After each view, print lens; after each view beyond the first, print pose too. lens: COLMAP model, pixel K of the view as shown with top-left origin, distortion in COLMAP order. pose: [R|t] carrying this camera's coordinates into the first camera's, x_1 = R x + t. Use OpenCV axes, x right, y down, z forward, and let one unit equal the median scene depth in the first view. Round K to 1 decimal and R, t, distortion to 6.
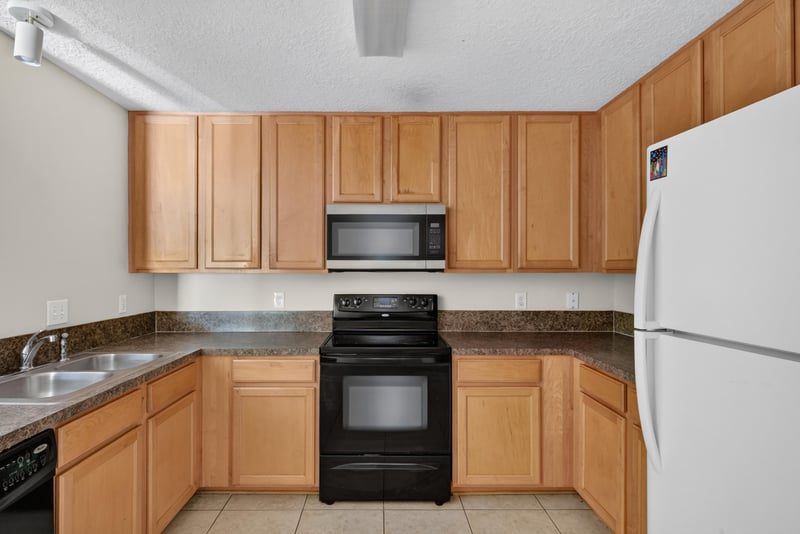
lens RADIAL K [[386.9, 0, 397.9], [0, 386.9, 269.2], [0, 0, 1]] dist [0.000199, 0.000305]
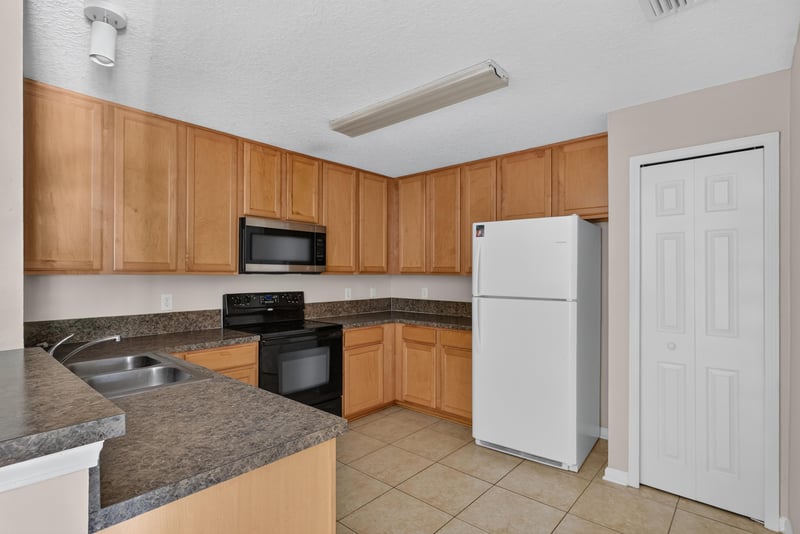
lens RADIAL K [[386.9, 0, 397.3], [0, 386.9, 273.8], [0, 0, 1]] dist [0.000199, 0.000305]
pose [[0.667728, 0.001291, 0.744405, -0.734002], [-0.005139, 0.999983, 0.002875, 0.000818], [-0.744388, -0.005745, 0.667723, -0.133306]]
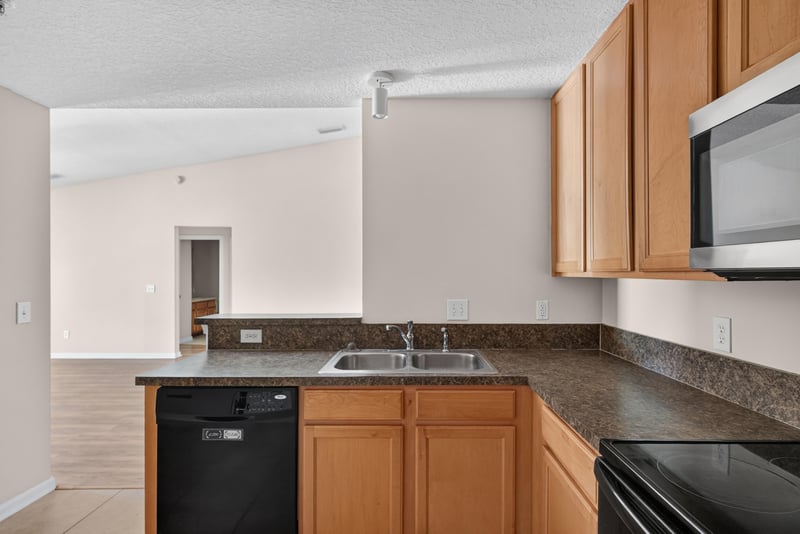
lens RADIAL K [[394.6, 0, 407.0], [0, 394.6, 272.5], [0, 0, 1]] dist [-0.001482, -0.000917]
pose [[-0.040867, -0.005696, -0.999148, 0.239494], [0.003574, 0.999977, -0.005847, 0.004660], [0.999158, -0.003810, -0.040845, 0.691757]]
